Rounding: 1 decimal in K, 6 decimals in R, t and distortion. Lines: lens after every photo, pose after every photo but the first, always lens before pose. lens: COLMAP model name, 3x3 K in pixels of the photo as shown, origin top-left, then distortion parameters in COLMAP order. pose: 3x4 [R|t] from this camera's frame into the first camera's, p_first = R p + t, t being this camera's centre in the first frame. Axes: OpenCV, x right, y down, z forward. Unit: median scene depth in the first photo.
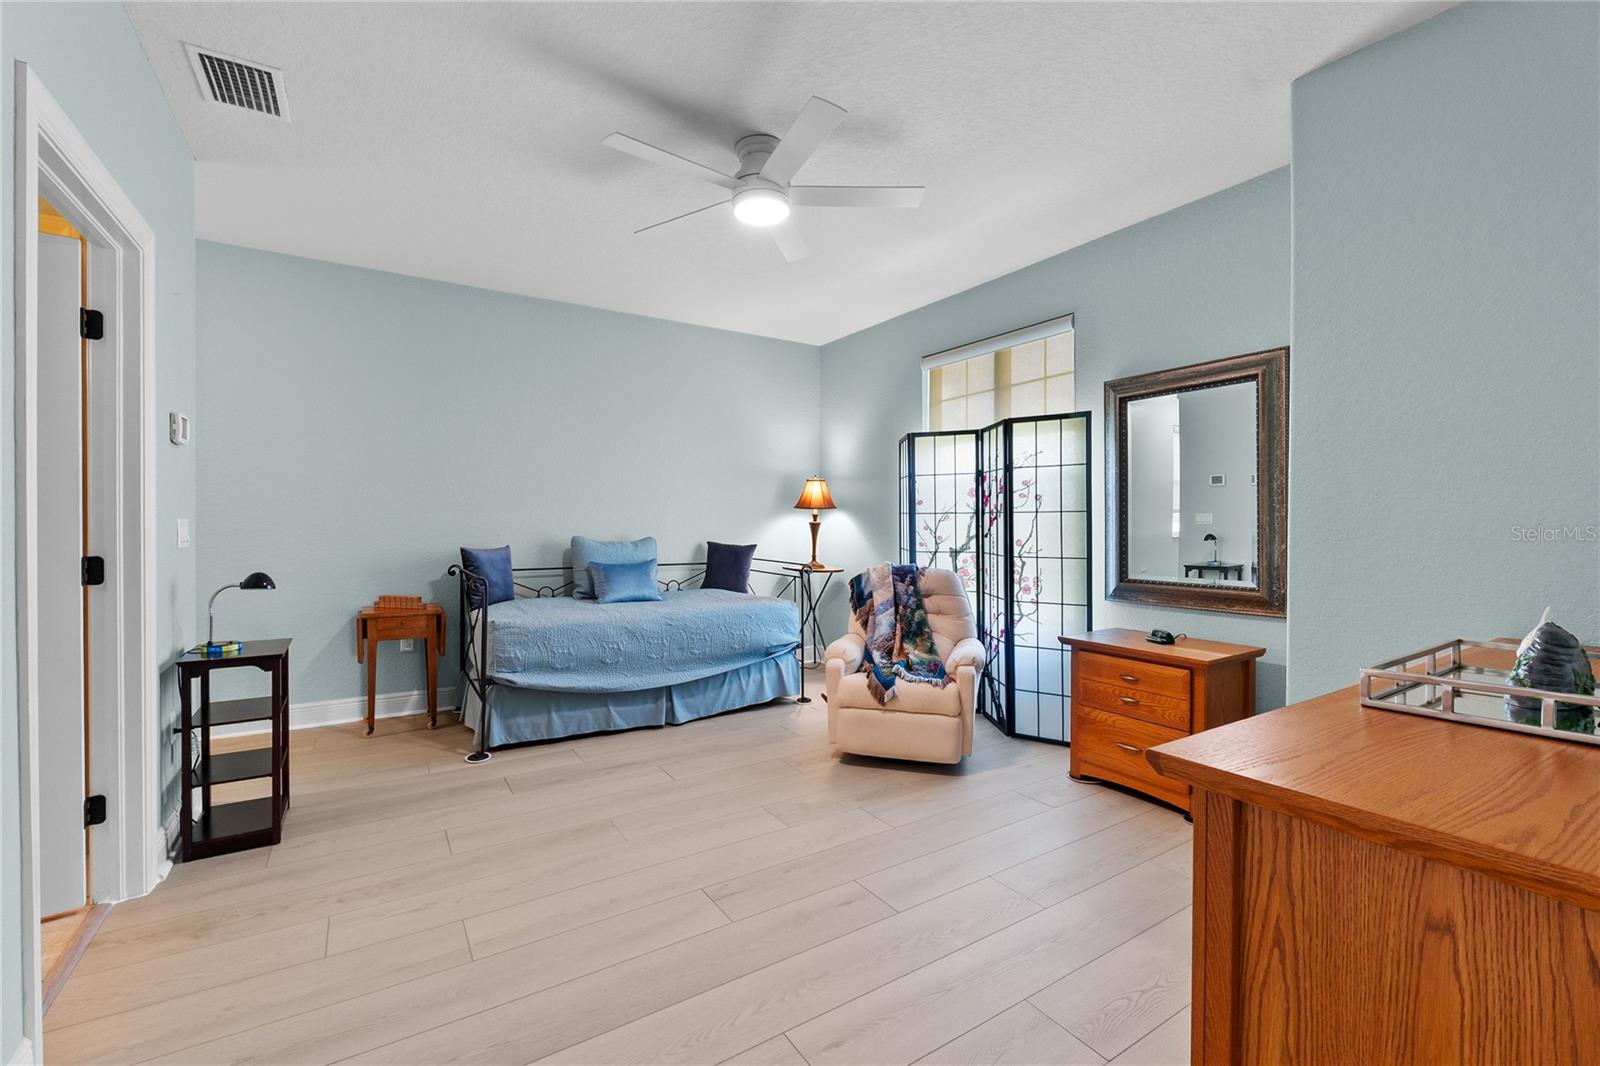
lens RADIAL K [[671.8, 0, 794.2], [0, 671.8, 520.1], [0, 0, 1]] dist [-0.004111, -0.000359]
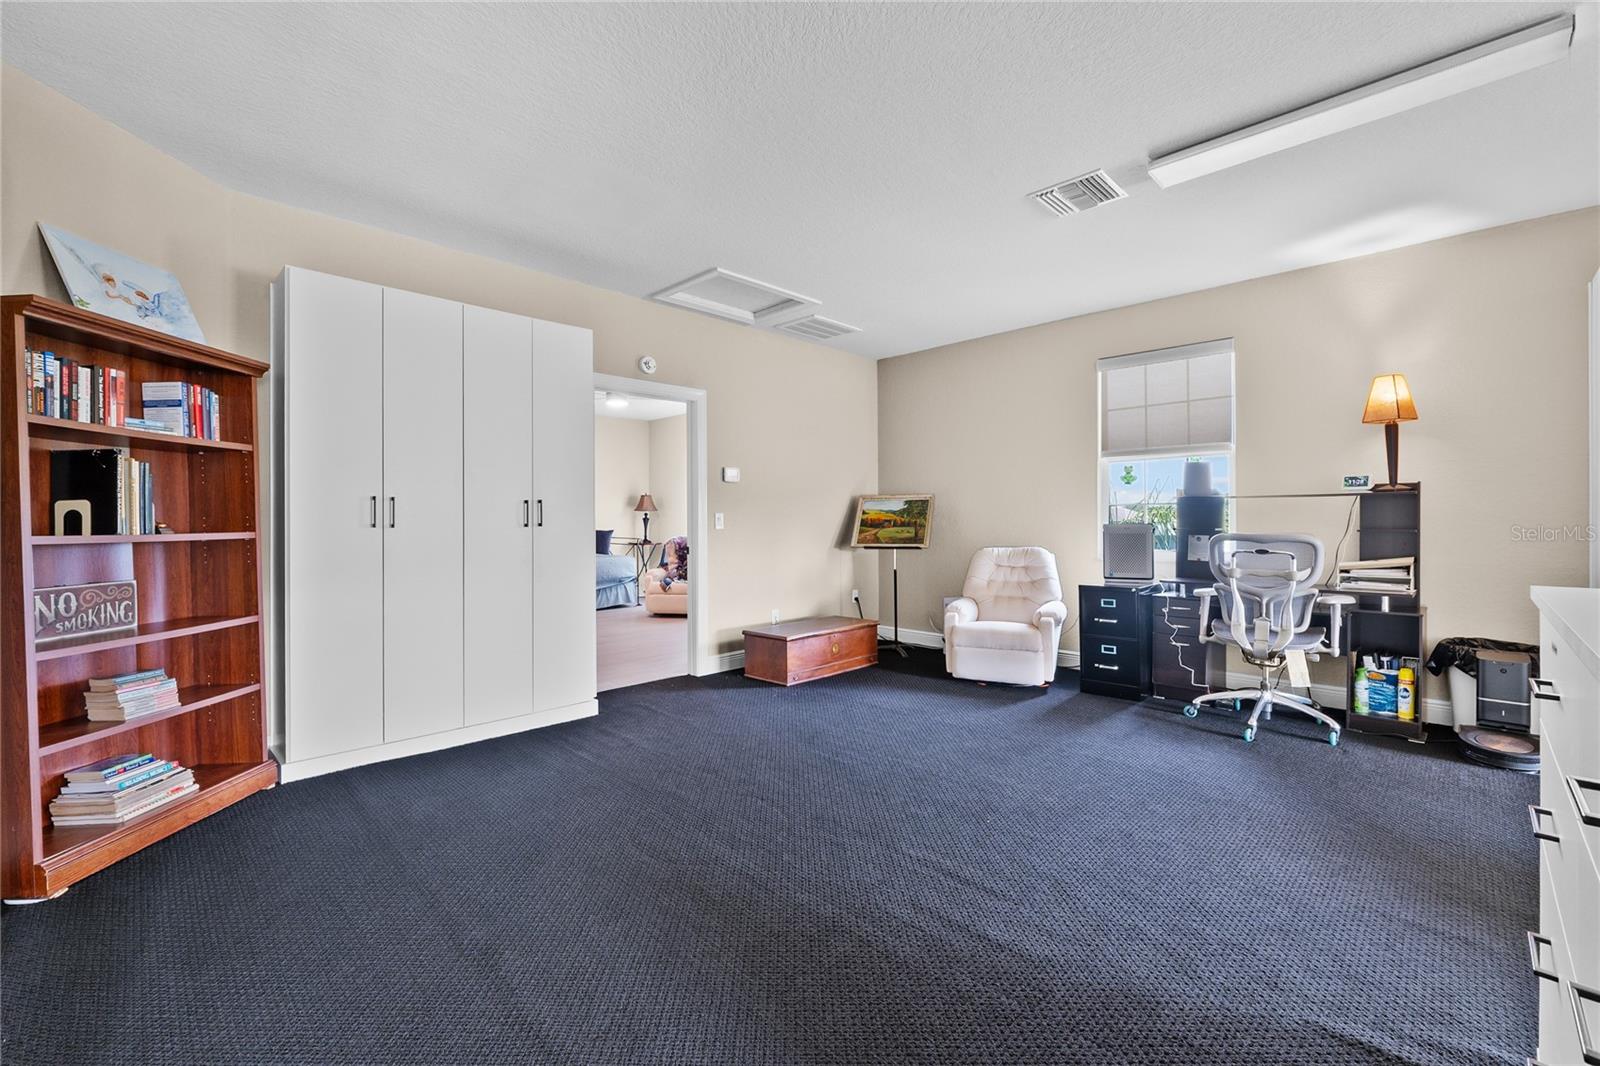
lens RADIAL K [[671.8, 0, 796.4], [0, 671.8, 525.3], [0, 0, 1]] dist [-0.004111, -0.000359]
pose [[0.975019, -0.002051, 0.222113, 0.028510], [0.000627, 0.999979, 0.006479, 0.015151], [-0.222121, -0.006178, 0.975000, -1.094238]]
